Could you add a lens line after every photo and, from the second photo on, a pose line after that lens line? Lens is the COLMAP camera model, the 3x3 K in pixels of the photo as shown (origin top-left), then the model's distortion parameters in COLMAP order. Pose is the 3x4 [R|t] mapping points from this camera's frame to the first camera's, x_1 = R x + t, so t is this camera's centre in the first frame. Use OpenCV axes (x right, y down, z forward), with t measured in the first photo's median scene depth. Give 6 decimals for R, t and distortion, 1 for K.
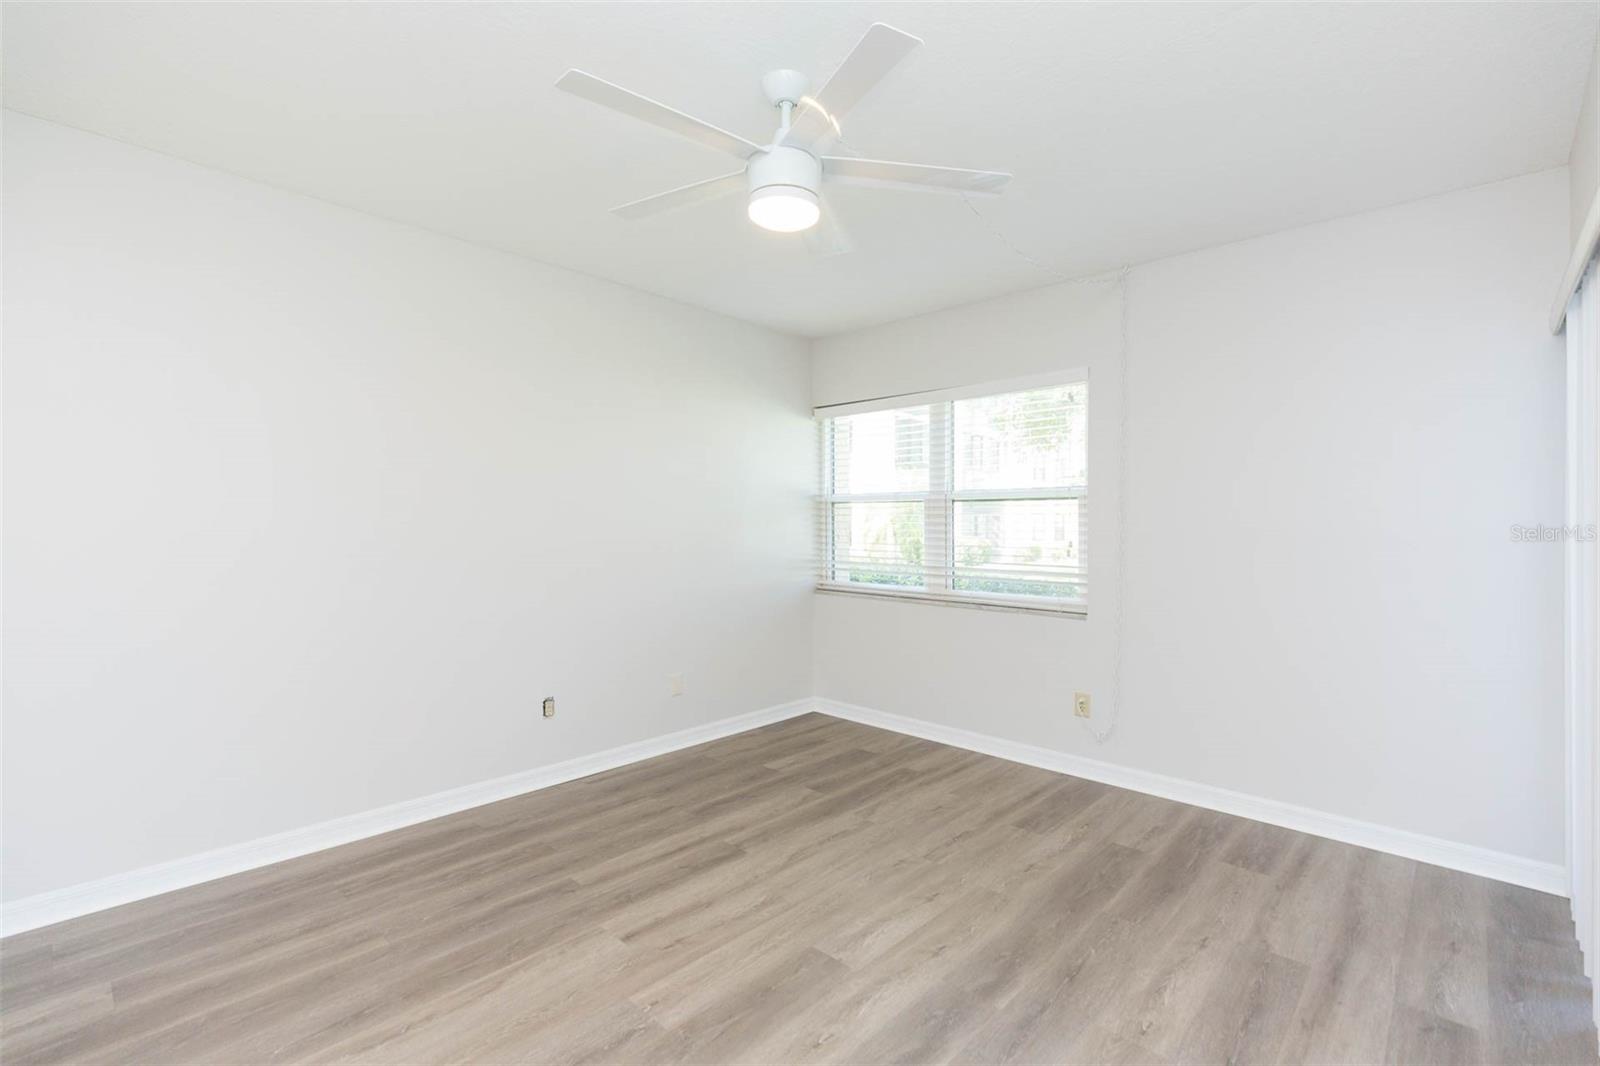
lens RADIAL K [[724.4, 0, 804.5], [0, 724.4, 528.2], [0, 0, 1]] dist [0.003268, -0.000573]
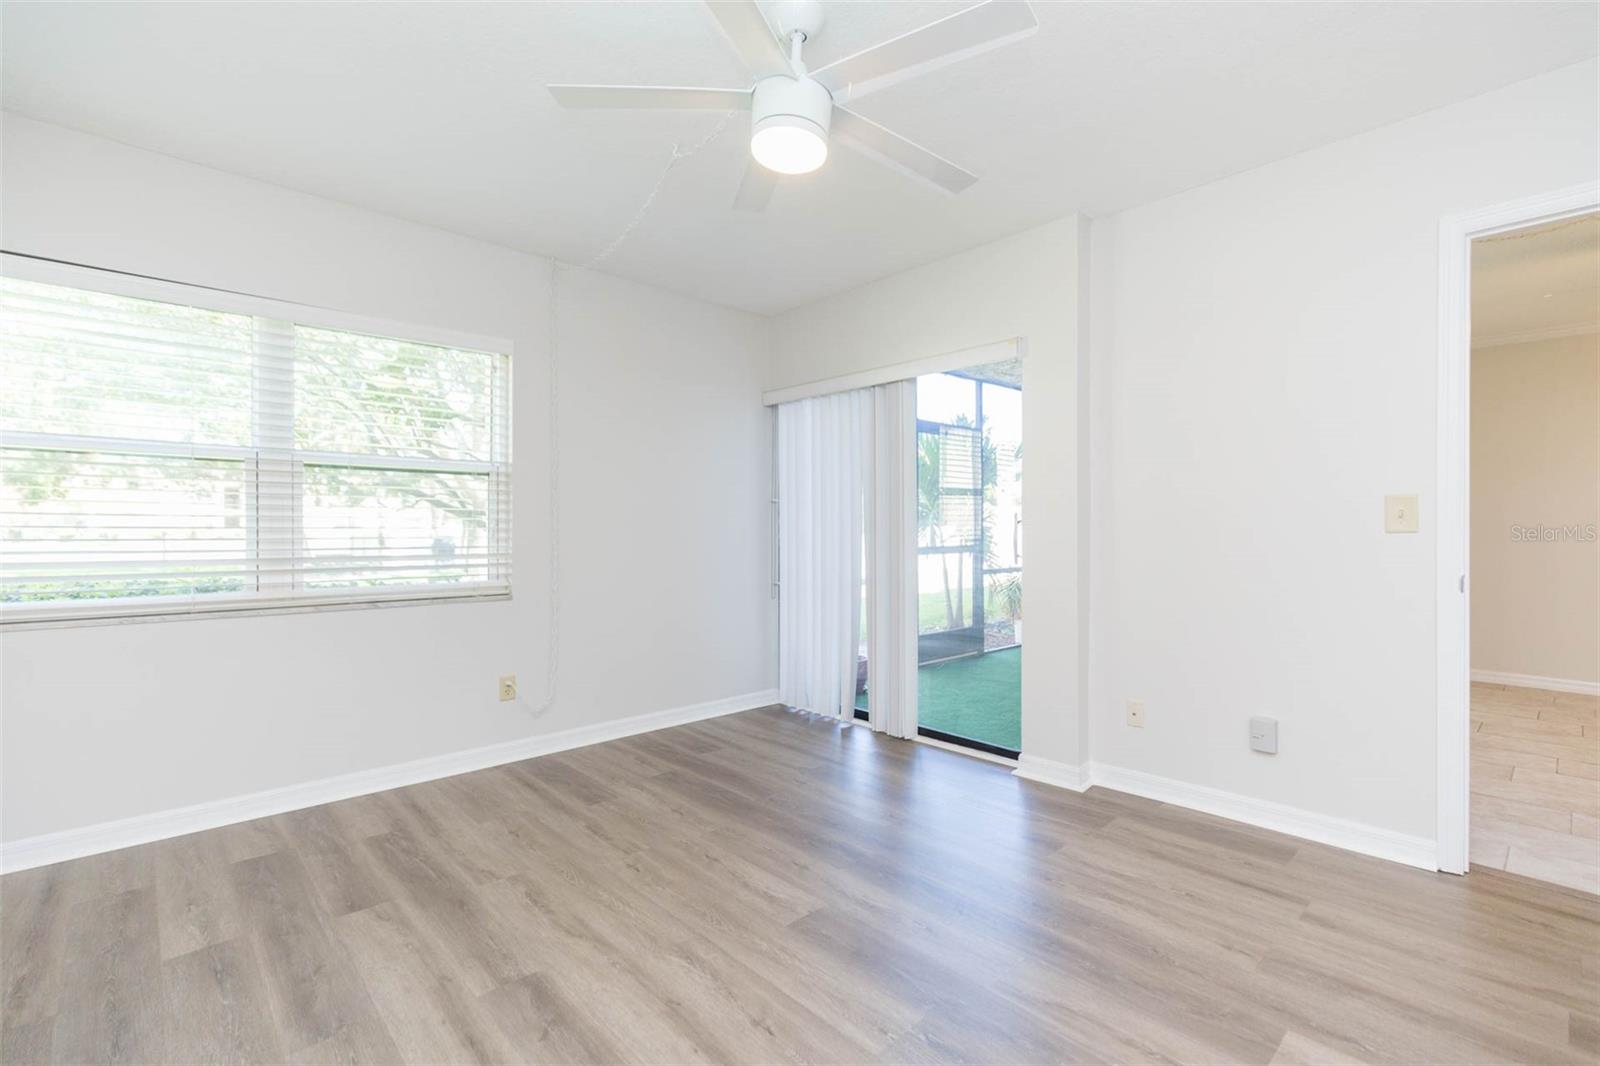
lens RADIAL K [[724.4, 0, 804.5], [0, 724.4, 529.2], [0, 0, 1]] dist [0.003268, -0.000573]
pose [[0.054036, -0.005727, 0.998523, -0.647546], [0.005017, 0.999972, 0.005464, 0.031716], [-0.998526, 0.004715, 0.054063, 0.631569]]
